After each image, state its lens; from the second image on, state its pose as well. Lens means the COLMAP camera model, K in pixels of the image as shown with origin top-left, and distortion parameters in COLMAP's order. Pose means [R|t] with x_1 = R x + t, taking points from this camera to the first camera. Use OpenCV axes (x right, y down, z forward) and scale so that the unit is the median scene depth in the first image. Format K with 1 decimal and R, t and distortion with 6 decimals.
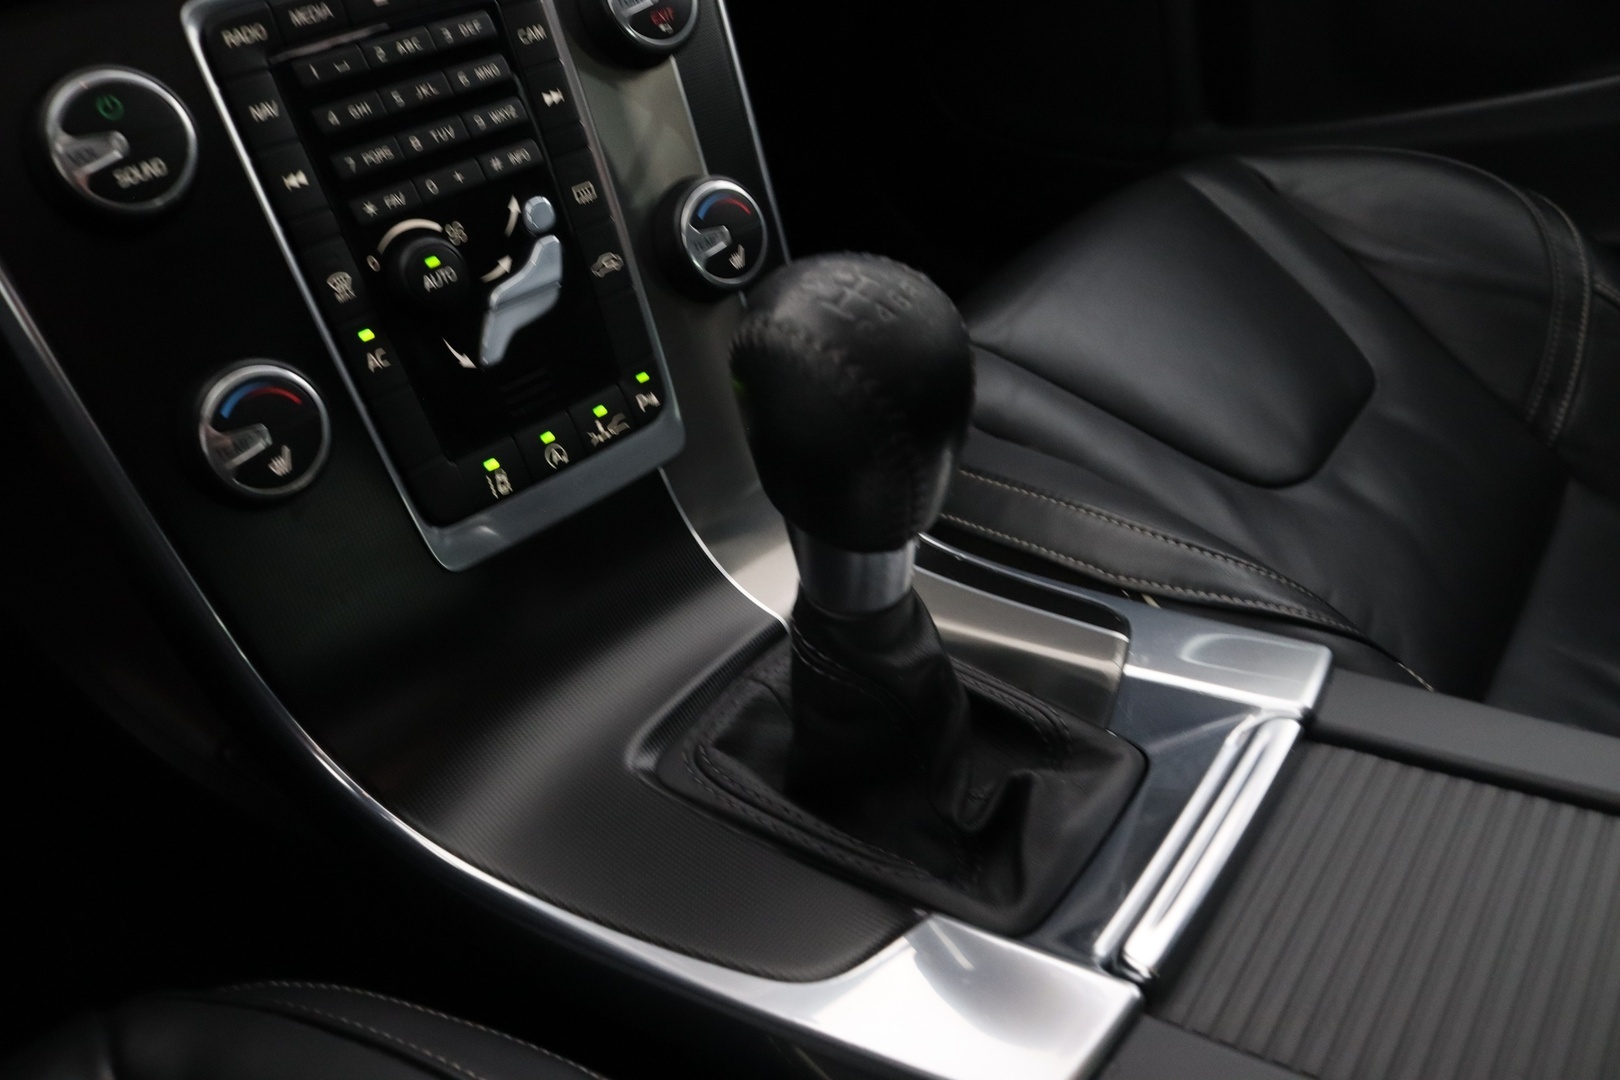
lens RADIAL K [[1314.9, 0, 784.4], [0, 1314.9, 558.8], [0, 0, 1]] dist [-0.161364, 0.113564]
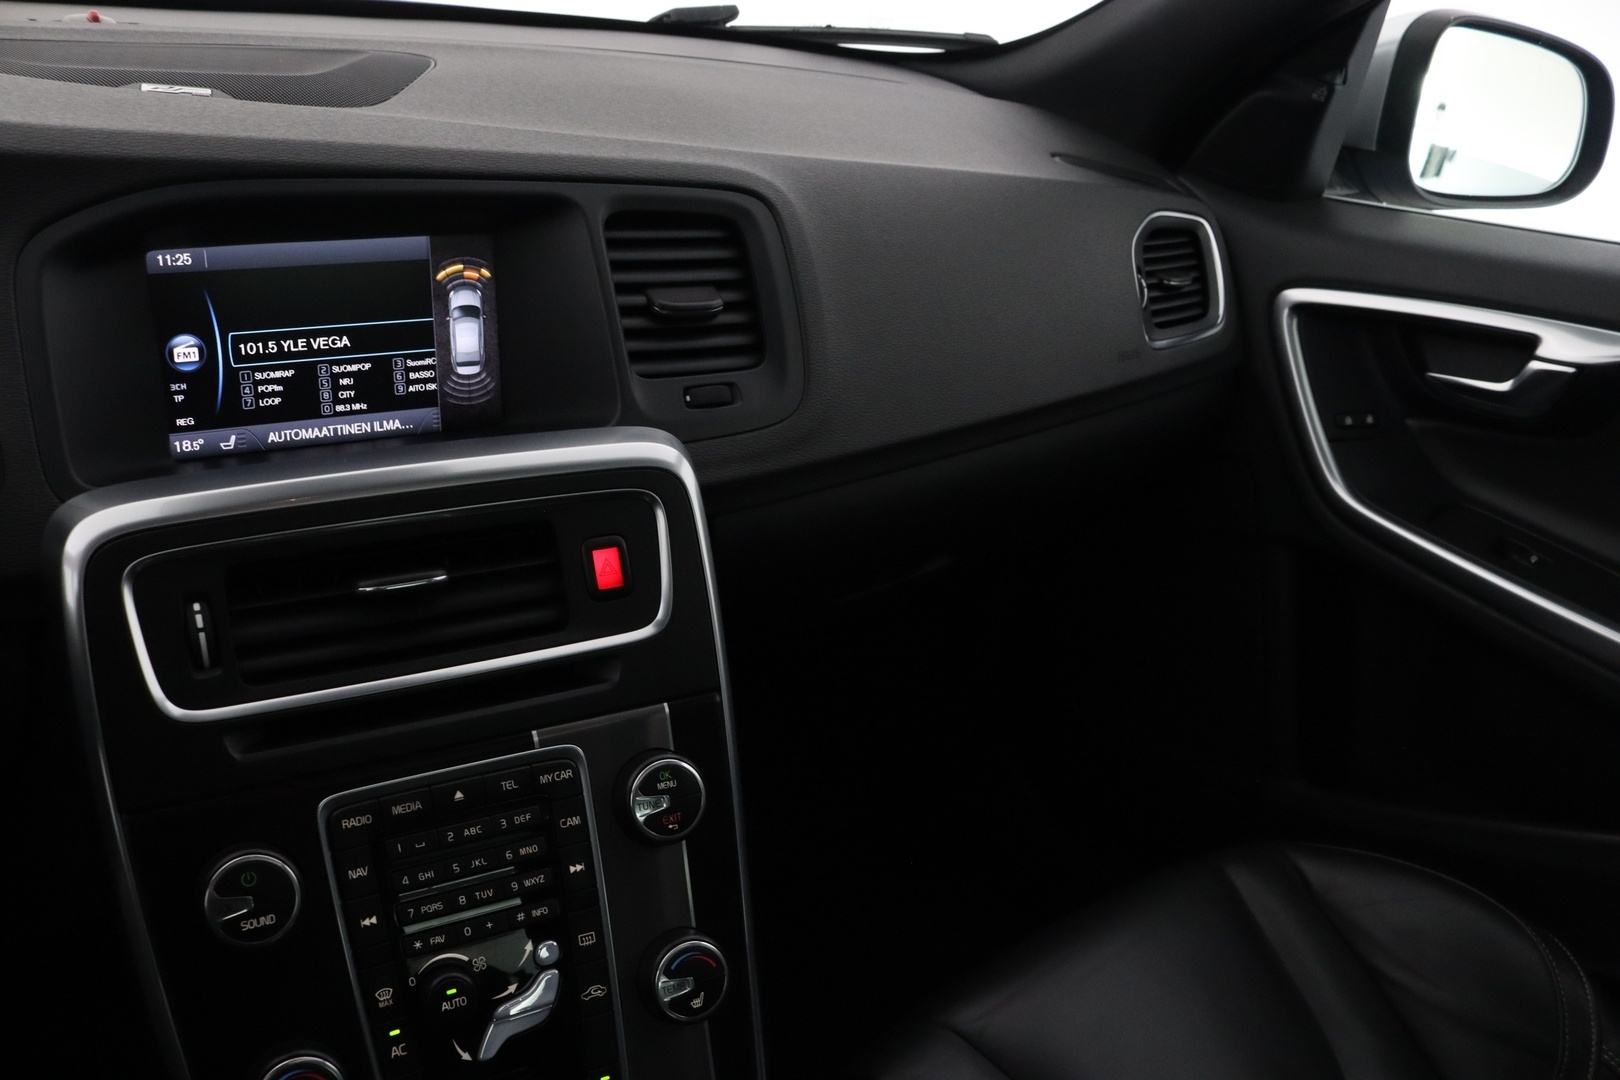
lens RADIAL K [[1314.9, 0, 784.4], [0, 1314.9, 558.8], [0, 0, 1]] dist [-0.161364, 0.113564]
pose [[0.963809, 0.165839, -0.208734, 0.271831], [-0.216831, 0.943160, -0.251859, -0.381342], [0.155102, 0.288004, 0.944985, -0.368468]]
